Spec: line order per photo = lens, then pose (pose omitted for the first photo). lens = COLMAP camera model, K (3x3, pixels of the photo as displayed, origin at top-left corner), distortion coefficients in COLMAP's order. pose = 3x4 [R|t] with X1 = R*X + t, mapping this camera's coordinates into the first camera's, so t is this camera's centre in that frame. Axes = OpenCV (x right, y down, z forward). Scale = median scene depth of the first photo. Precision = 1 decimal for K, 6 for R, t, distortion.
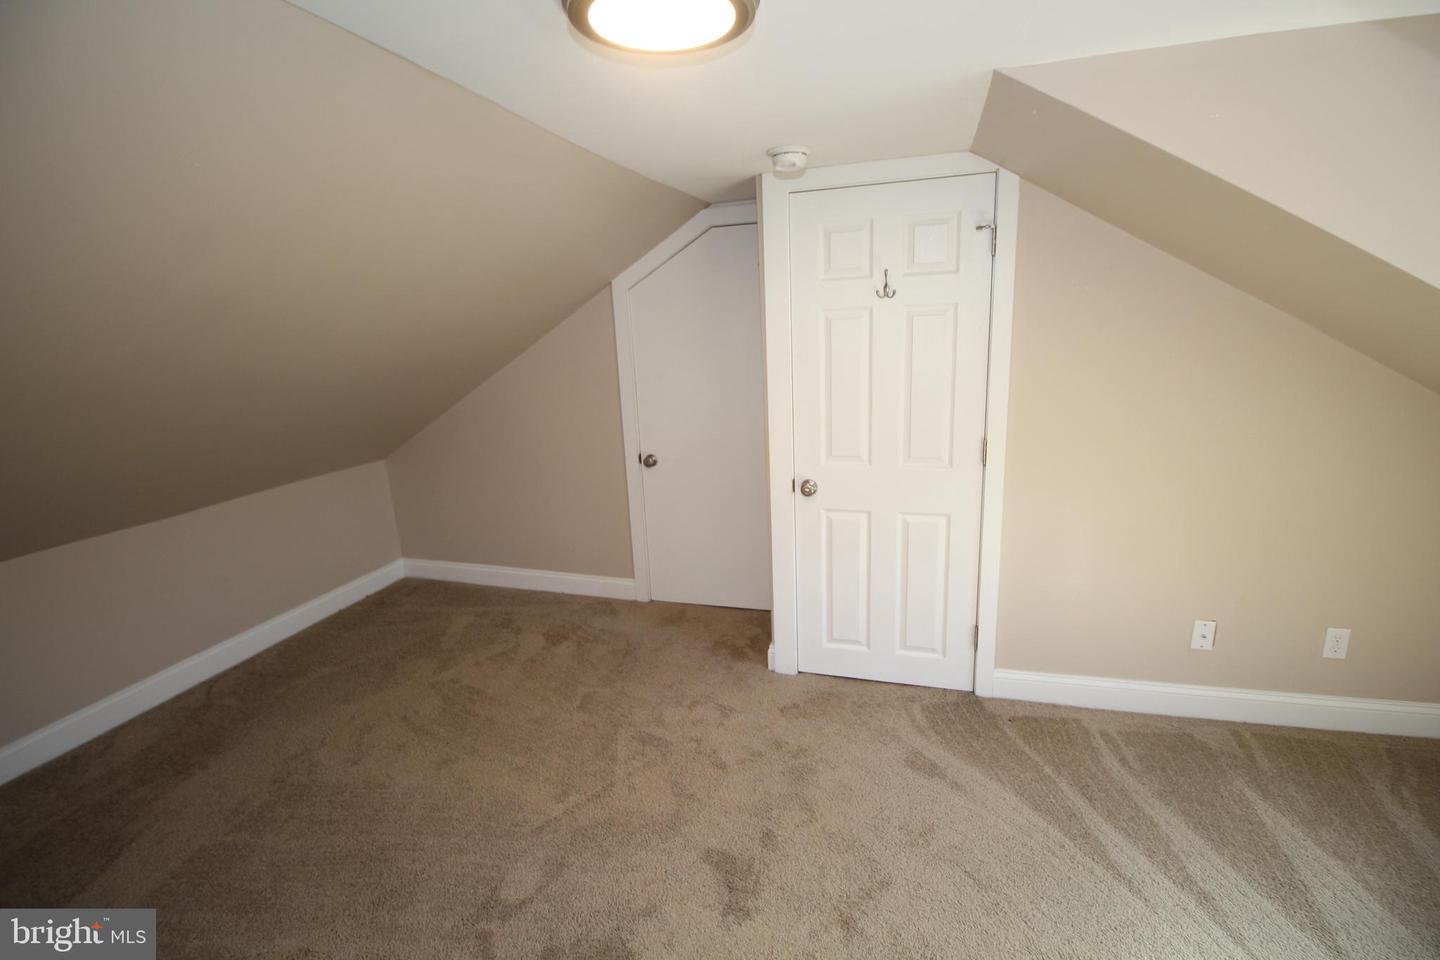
lens RADIAL K [[669.4, 0, 713.3], [0, 669.4, 475.7], [0, 0, 1]] dist [-0.003977, -0.005155]
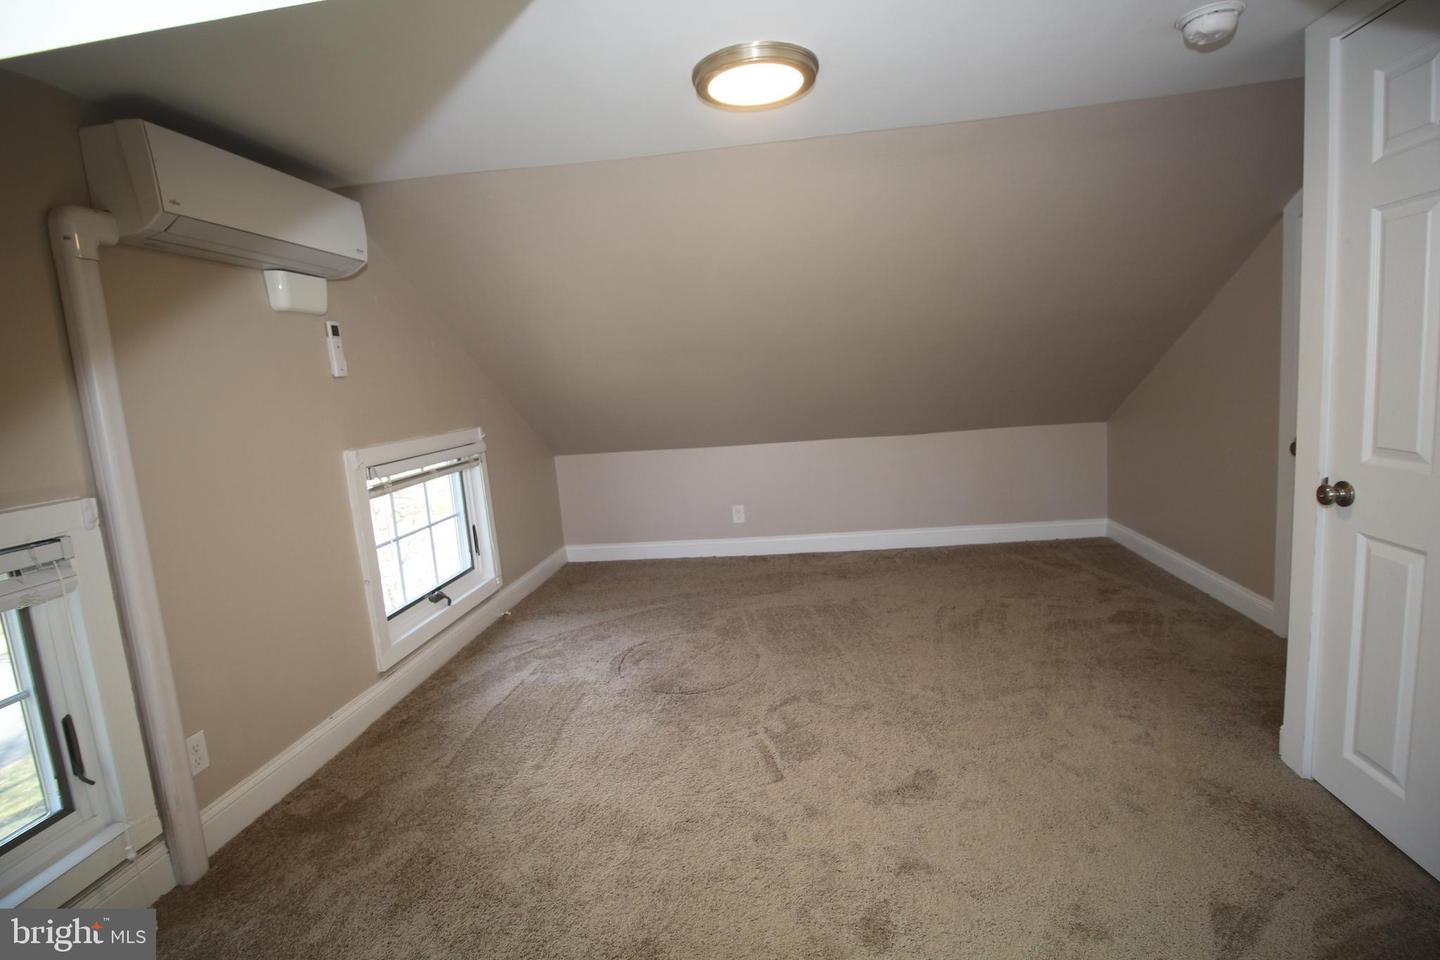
lens RADIAL K [[669.4, 0, 713.8], [0, 669.4, 476.5], [0, 0, 1]] dist [-0.003977, -0.005155]
pose [[0.169558, 0.170465, -0.970666, 0.591494], [-0.147111, 0.978270, 0.146103, -0.003570], [0.974478, 0.118023, 0.190951, 0.265938]]
